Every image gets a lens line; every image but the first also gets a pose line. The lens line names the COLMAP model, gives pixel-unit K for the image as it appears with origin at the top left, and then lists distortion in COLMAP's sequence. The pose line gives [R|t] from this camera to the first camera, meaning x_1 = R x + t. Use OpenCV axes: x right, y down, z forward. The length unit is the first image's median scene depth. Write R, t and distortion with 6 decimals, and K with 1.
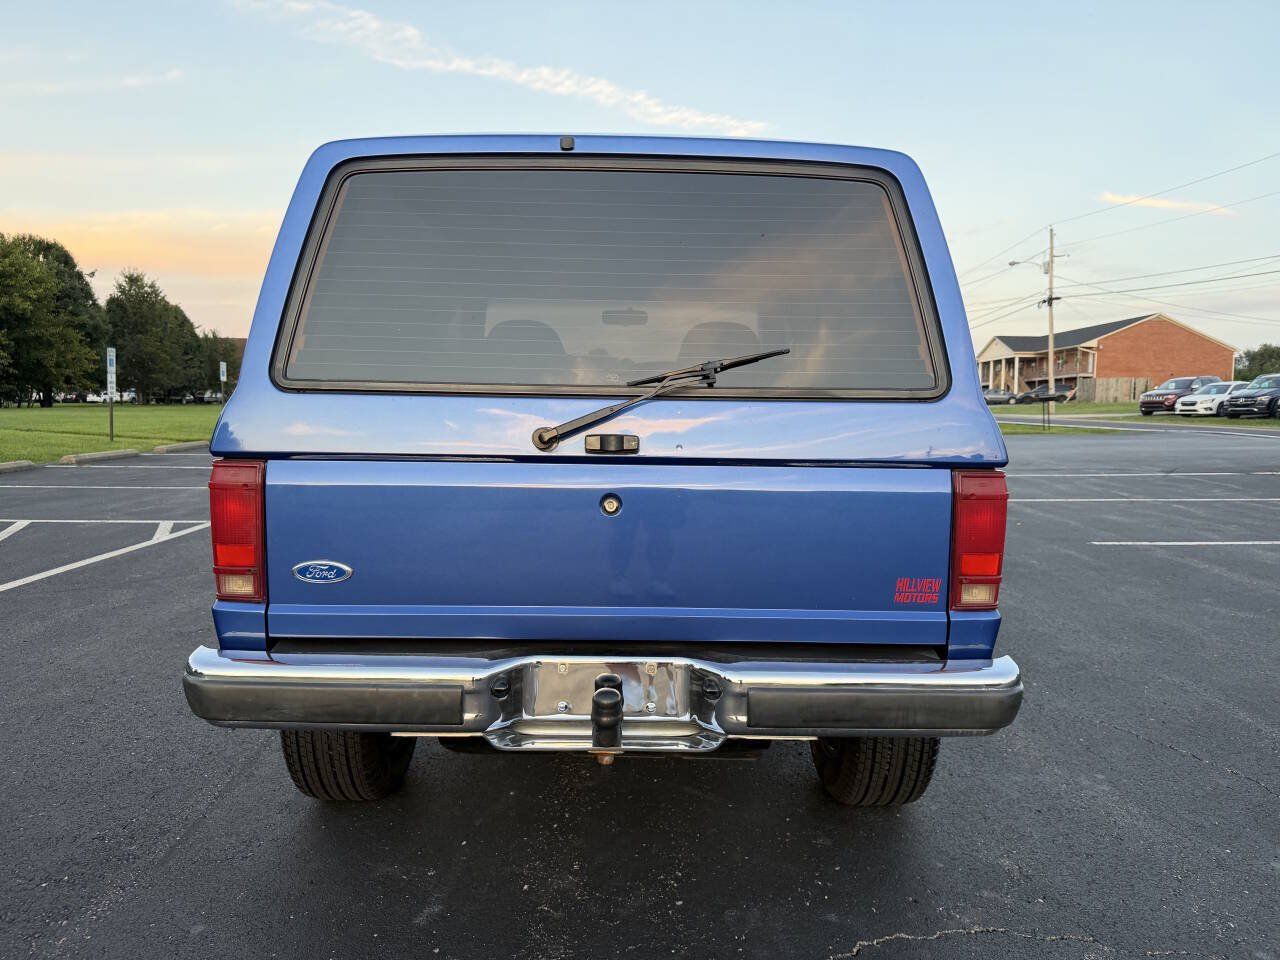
lens RADIAL K [[928.3, 0, 749.6], [0, 928.3, 479.9], [0, 0, 1]] dist [0.088781, -0.135826]
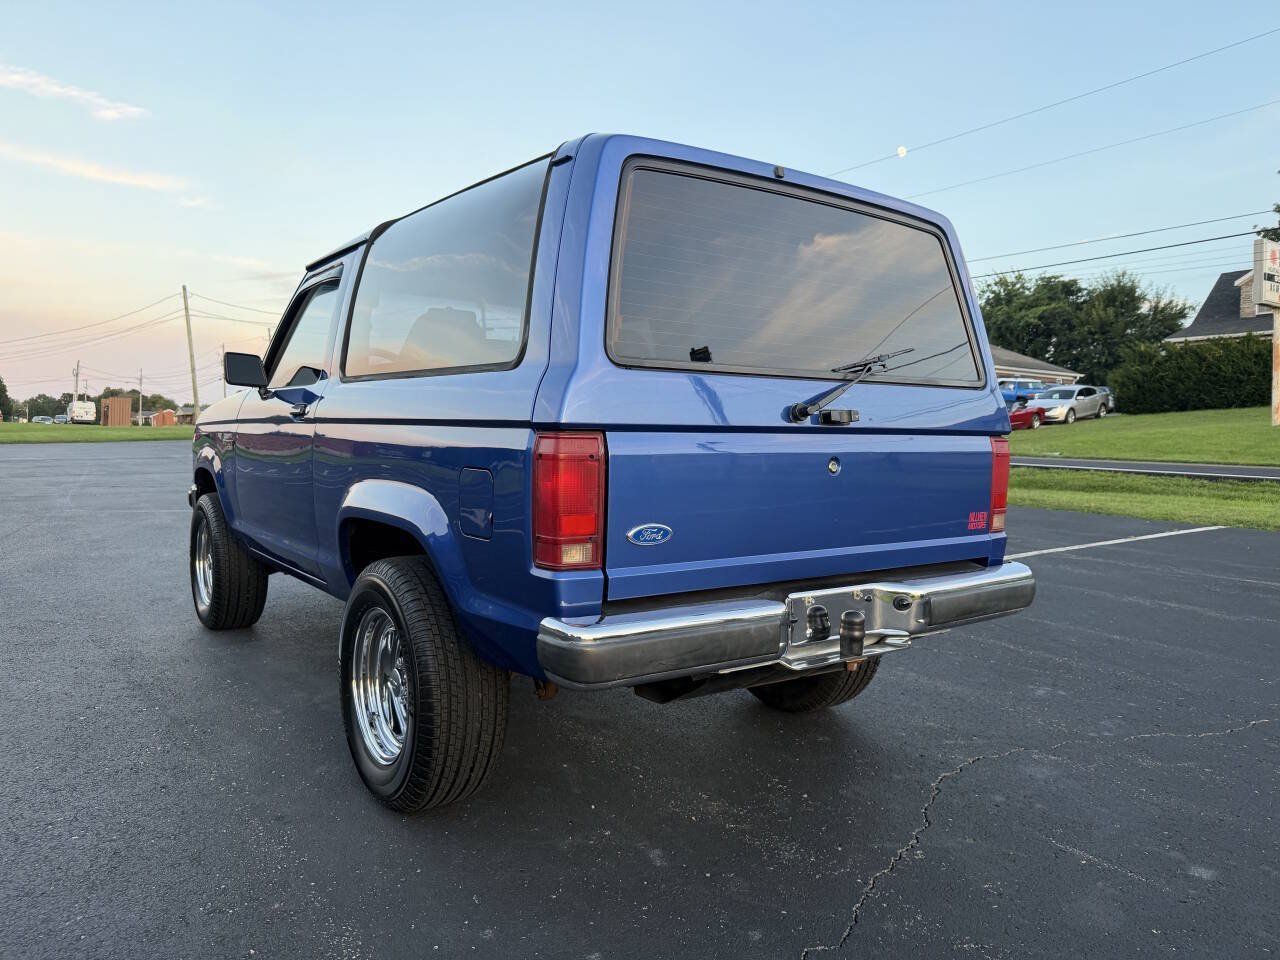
lens RADIAL K [[922.1, 0, 640.2], [0, 922.1, 478.2], [0, 0, 1]] dist [0.026429, -0.003084]
pose [[0.815847, -0.034949, 0.577211, -1.068577], [0.051178, 0.998619, -0.011872, 0.044884], [-0.575999, 0.039226, 0.816509, 0.138300]]
